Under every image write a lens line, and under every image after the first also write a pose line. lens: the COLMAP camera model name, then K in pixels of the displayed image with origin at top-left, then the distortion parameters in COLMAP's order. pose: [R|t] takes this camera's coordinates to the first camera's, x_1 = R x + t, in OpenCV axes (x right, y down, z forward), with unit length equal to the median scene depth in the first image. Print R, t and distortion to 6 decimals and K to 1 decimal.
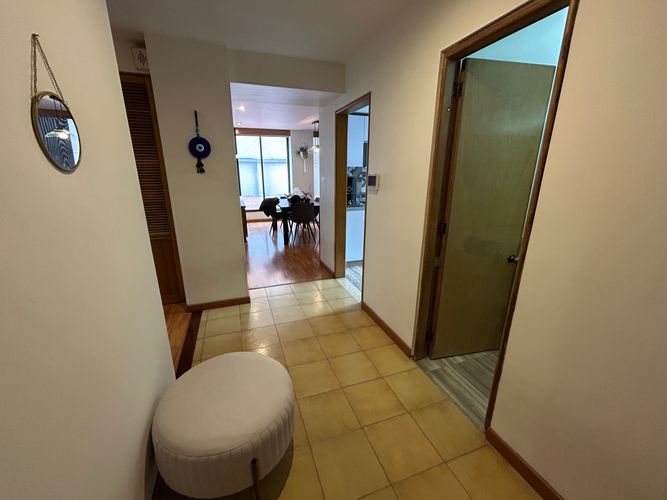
lens RADIAL K [[271.5, 0, 333.7], [0, 271.5, 249.3], [0, 0, 1]] dist [0.000505, 0.000188]
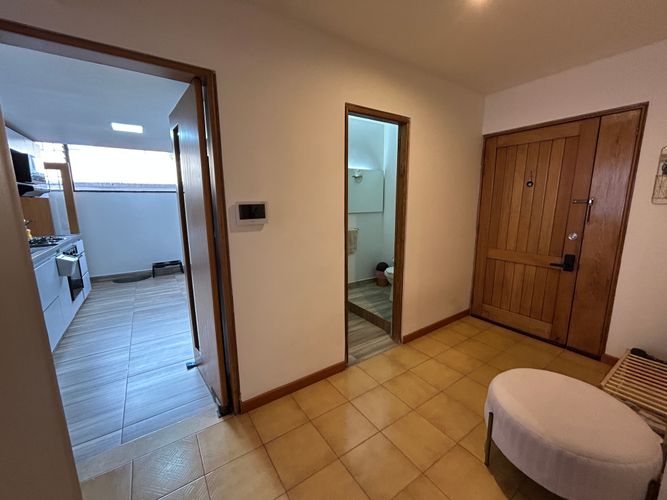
lens RADIAL K [[271.5, 0, 330.1], [0, 271.5, 252.6], [0, 0, 1]] dist [0.000505, 0.000188]
pose [[-0.256329, -0.179345, 0.949806, -0.706407], [0.270995, 0.929893, 0.248720, -0.340484], [-0.927824, 0.321147, -0.189757, 1.251598]]
